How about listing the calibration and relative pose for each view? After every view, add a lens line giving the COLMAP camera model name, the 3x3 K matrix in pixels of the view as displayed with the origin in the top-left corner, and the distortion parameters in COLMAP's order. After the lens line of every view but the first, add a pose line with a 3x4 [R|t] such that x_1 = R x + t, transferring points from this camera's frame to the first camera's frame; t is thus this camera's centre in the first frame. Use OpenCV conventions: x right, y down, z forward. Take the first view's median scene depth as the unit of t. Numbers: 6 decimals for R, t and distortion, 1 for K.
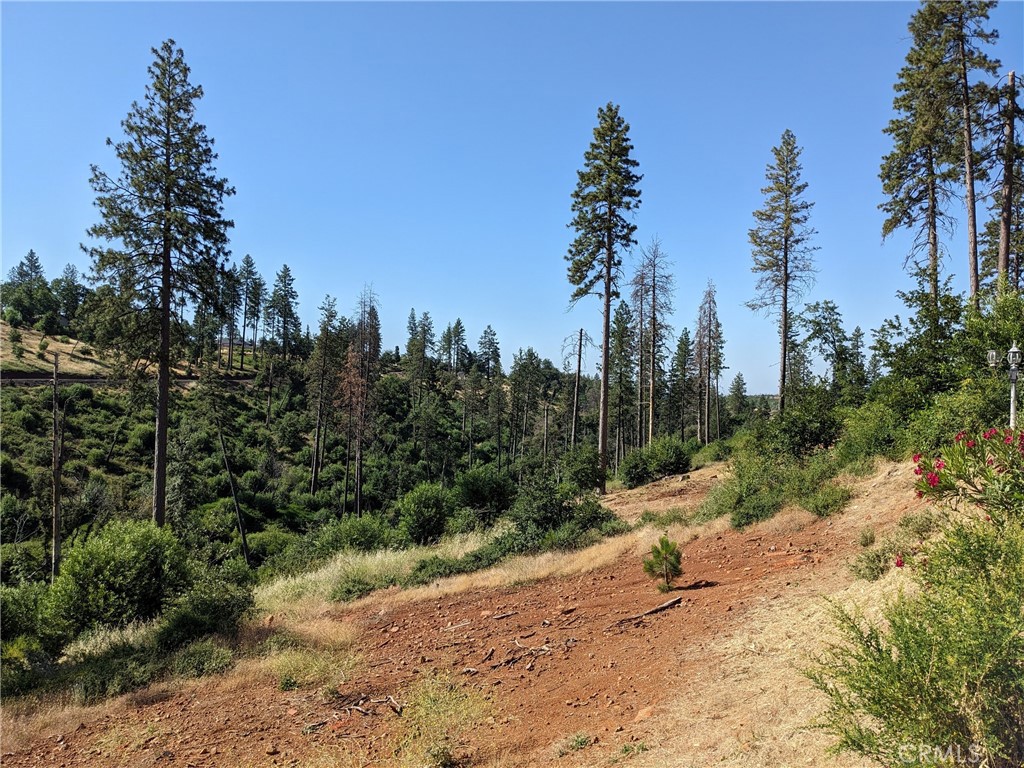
lens RADIAL K [[805.2, 0, 520.5], [0, 805.2, 392.7], [0, 0, 1]] dist [0.060096, -0.090925]
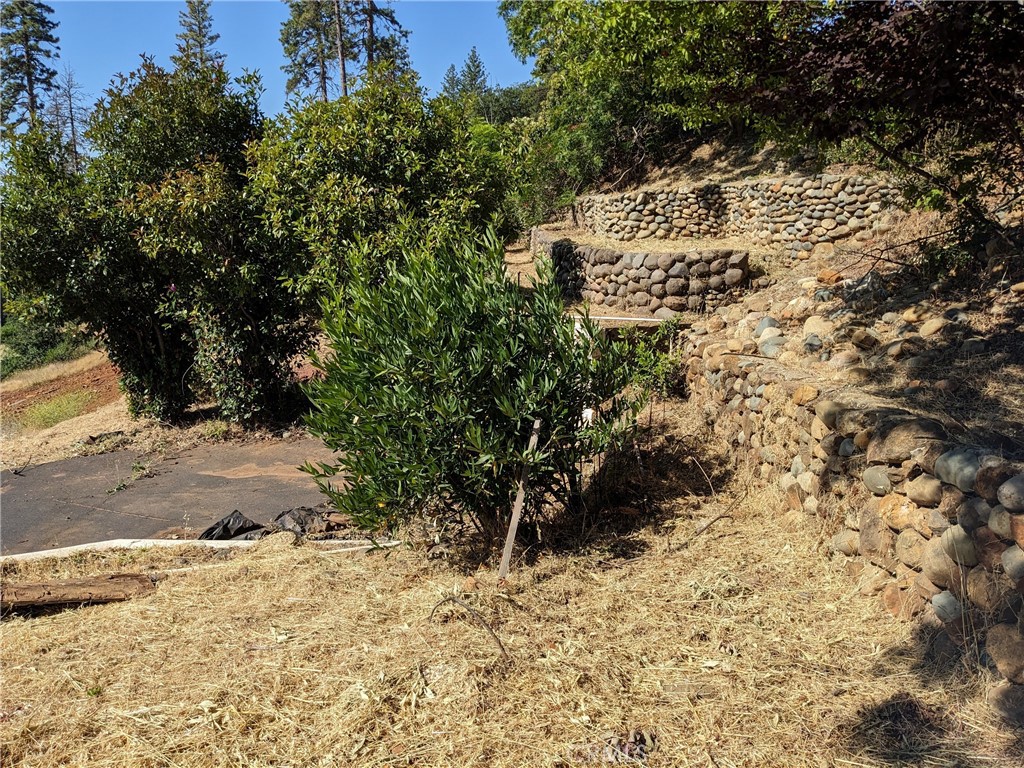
lens RADIAL K [[797.0, 0, 507.0], [0, 797.0, 380.2], [0, 0, 1]] dist [0.042361, -0.075947]
pose [[0.792673, -0.128722, 0.595902, -0.060300], [0.008543, 0.979705, 0.200264, -0.018308], [-0.609587, -0.153653, 0.777685, -0.208265]]
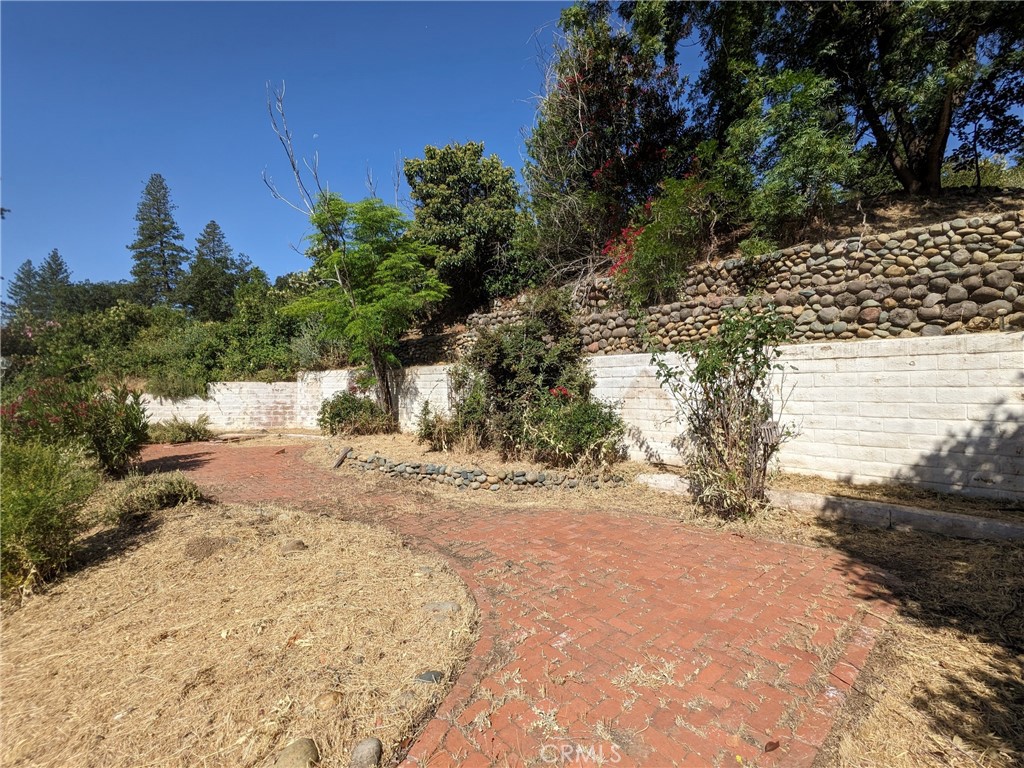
lens RADIAL K [[491.4, 0, 512.0], [0, 491.4, 384.0], [0, 0, 1]] dist [-0.000651, 0.001489]
pose [[0.175886, -0.000967, 0.984410, -0.014894], [0.019505, 0.999807, -0.002503, 0.002160], [-0.984217, 0.019642, 0.175871, -0.013127]]
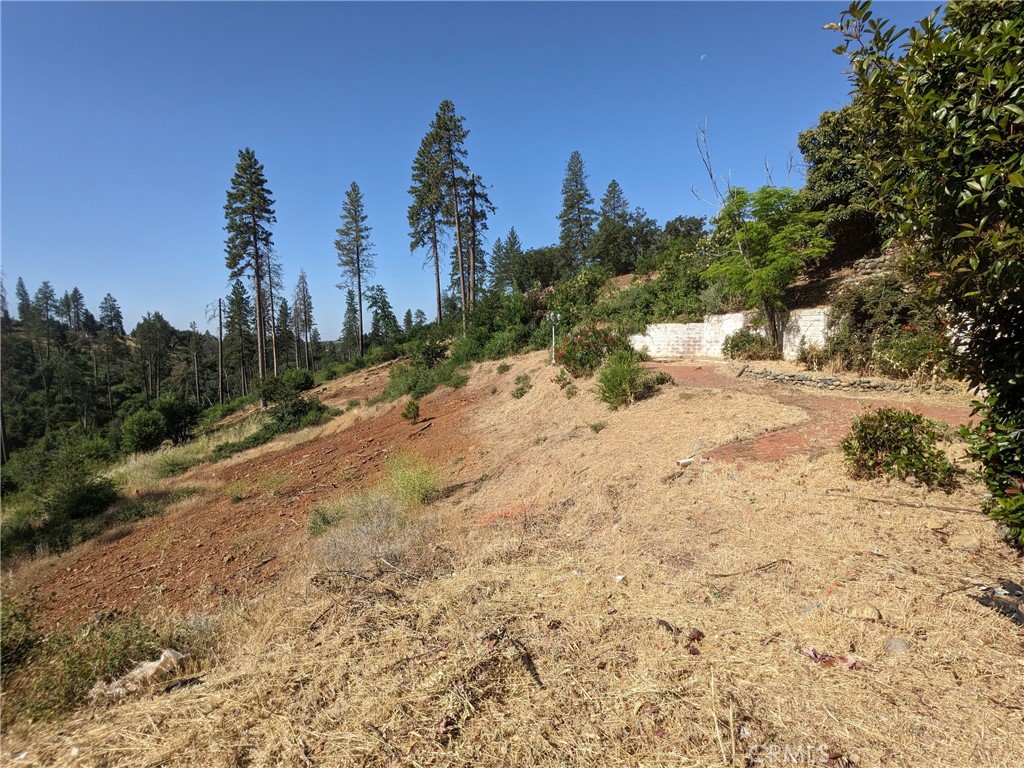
lens RADIAL K [[491.4, 0, 512.0], [0, 491.4, 384.0], [0, 0, 1]] dist [-0.000651, 0.001489]
pose [[0.792781, -0.088133, 0.603101, -0.085511], [0.033201, 0.994266, 0.101652, 0.001651], [-0.608602, -0.060564, 0.791161, -0.045784]]
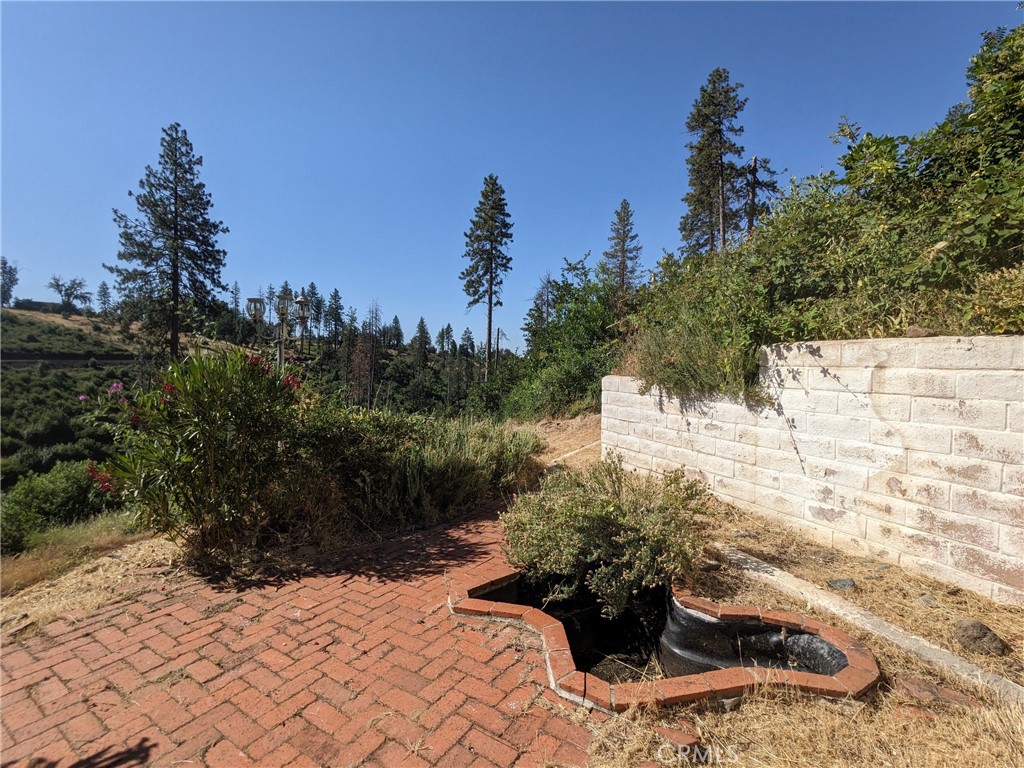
lens RADIAL K [[490.0, 0, 514.3], [0, 490.0, 388.1], [0, 0, 1]] dist [-0.000556, 0.000238]
pose [[0.999403, 0.000088, 0.034560, 0.115939], [-0.001403, 0.999276, 0.038023, 0.001461], [-0.034532, -0.038049, 0.998679, 0.079535]]
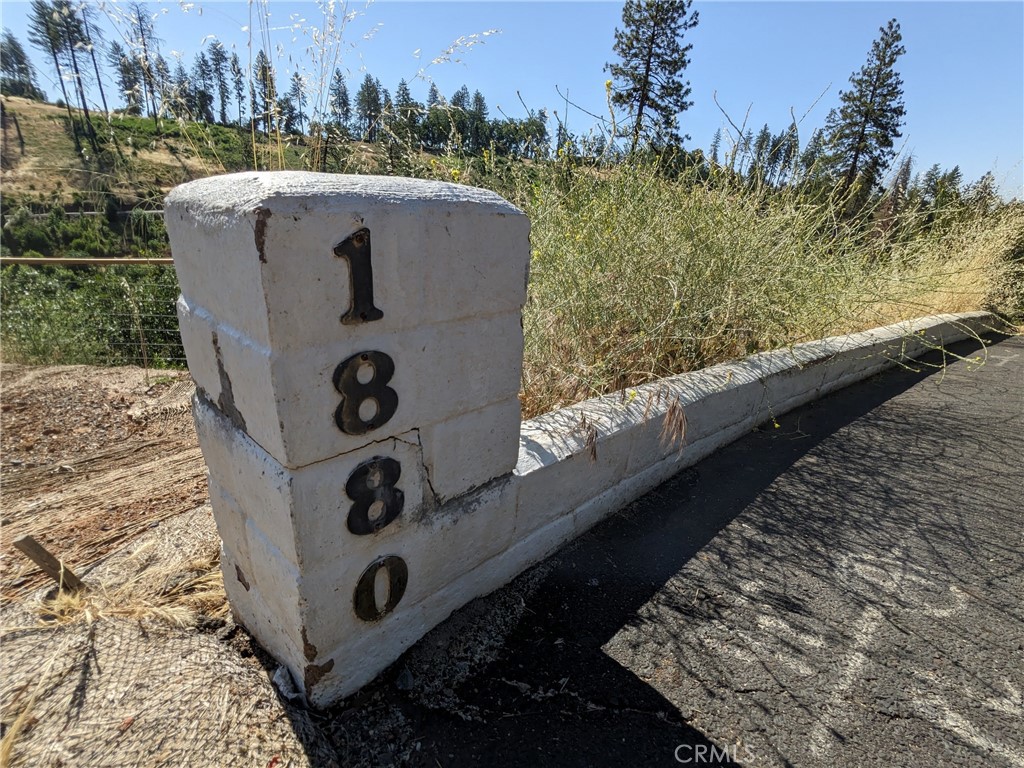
lens RADIAL K [[481.0, 0, 512.0], [0, 481.0, 384.0], [0, 0, 1]] dist [-0.000383, 0.000297]
pose [[0.731971, 0.268809, -0.626068, -0.148126], [-0.045632, 0.936160, 0.348599, -0.022443], [0.679806, -0.226596, 0.697508, -0.372856]]
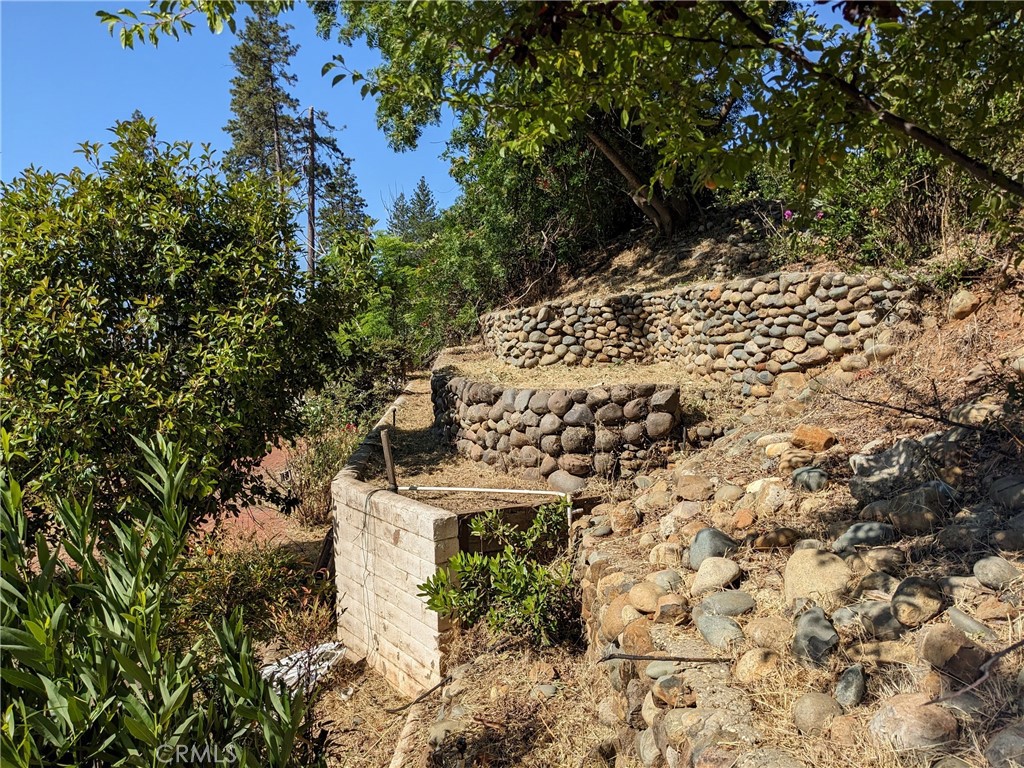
lens RADIAL K [[798.1, 0, 520.2], [0, 798.1, 380.9], [0, 0, 1]] dist [0.062027, -0.093294]
pose [[0.746673, -0.051464, 0.663198, -0.020659], [0.020938, 0.998327, 0.053897, -0.018060], [-0.664862, -0.026357, 0.746501, -0.181986]]
